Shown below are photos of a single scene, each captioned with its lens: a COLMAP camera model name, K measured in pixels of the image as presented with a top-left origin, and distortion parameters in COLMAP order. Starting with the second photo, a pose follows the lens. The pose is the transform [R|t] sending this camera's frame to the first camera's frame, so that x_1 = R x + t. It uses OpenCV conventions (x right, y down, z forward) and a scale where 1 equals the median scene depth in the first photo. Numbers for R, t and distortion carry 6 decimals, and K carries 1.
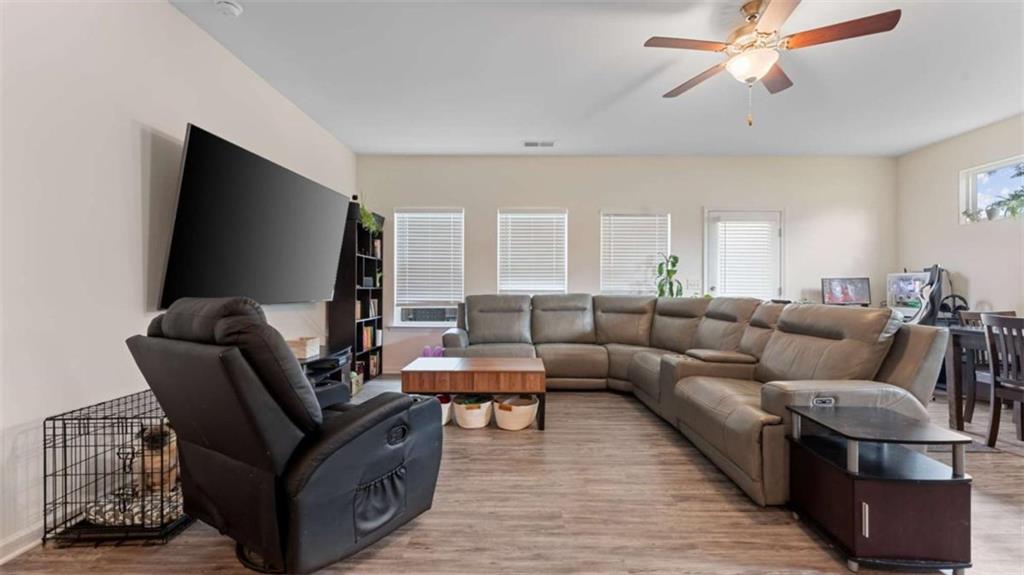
lens RADIAL K [[406.2, 0, 512.7], [0, 406.2, 286.4], [0, 0, 1]] dist [-0.000492, -0.000492]
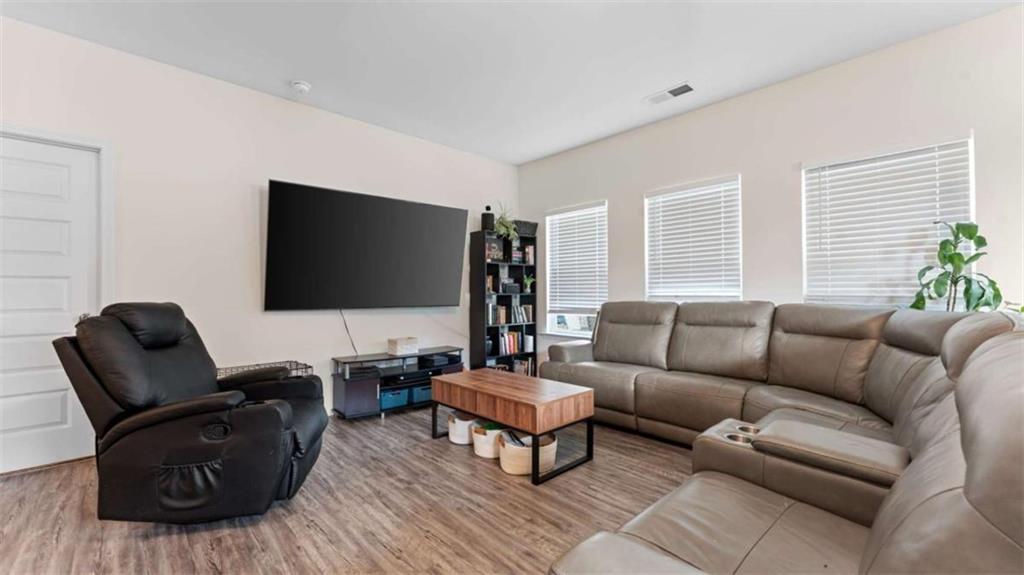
lens RADIAL K [[406.2, 0, 514.3], [0, 406.2, 286.1], [0, 0, 1]] dist [-0.000492, -0.000492]
pose [[0.697179, -0.019769, -0.716625, 0.366873], [0.010551, 0.999794, -0.017316, 0.001523], [0.716820, 0.004512, 0.697244, 0.282644]]
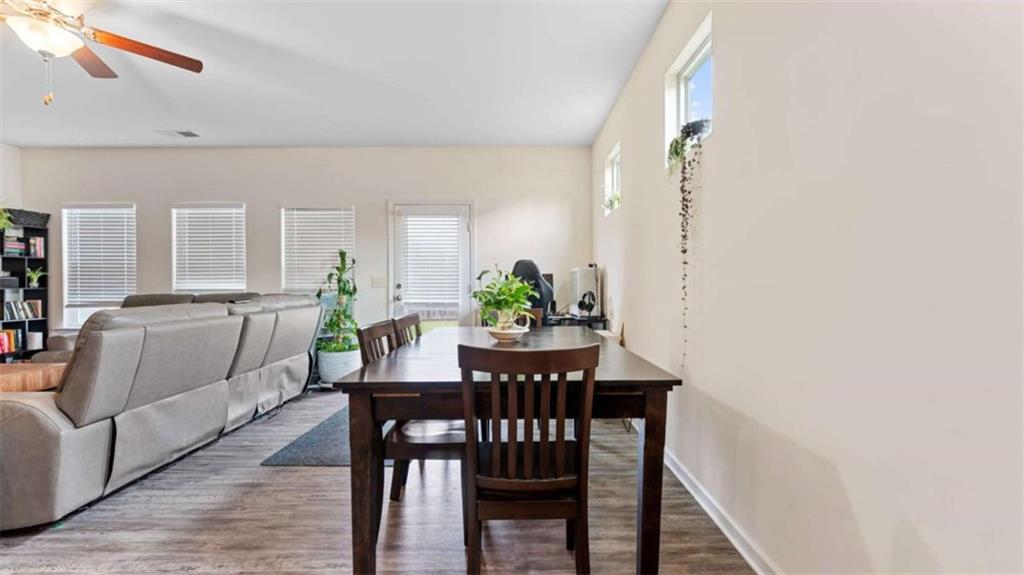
lens RADIAL K [[406.2, 0, 515.2], [0, 406.2, 286.3], [0, 0, 1]] dist [-0.000492, -0.000492]
pose [[0.999934, -0.007888, 0.008323, 0.791327], [0.007812, 0.999928, 0.009103, -0.000729], [-0.008394, -0.009038, 0.999924, 0.048459]]
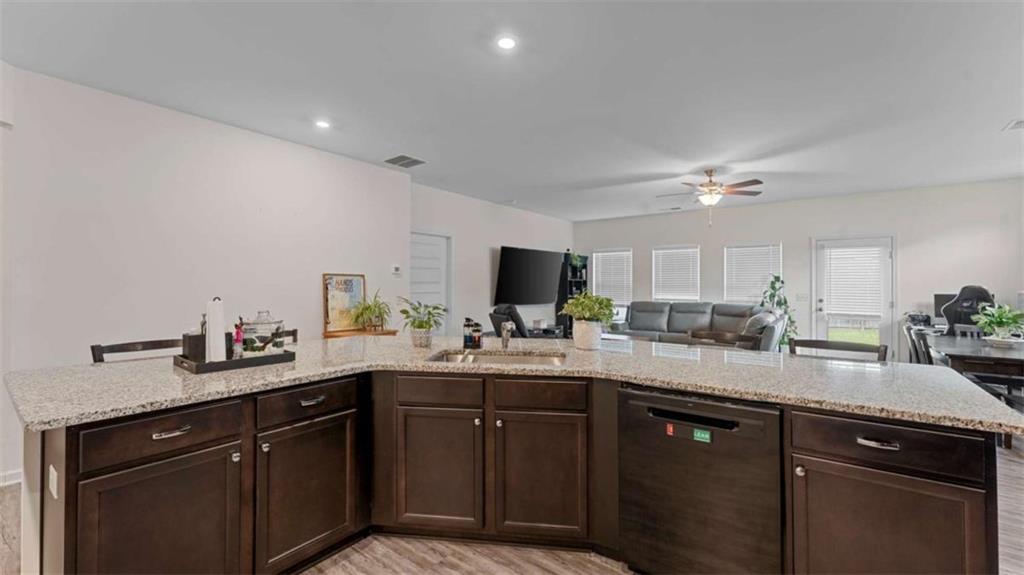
lens RADIAL K [[406.2, 0, 511.8], [0, 406.2, 277.9], [0, 0, 1]] dist [-0.000492, -0.000492]
pose [[0.797292, -0.009931, -0.603512, 0.510095], [0.000871, 0.999883, -0.015303, -0.049805], [0.603593, 0.011675, 0.797207, -0.639310]]
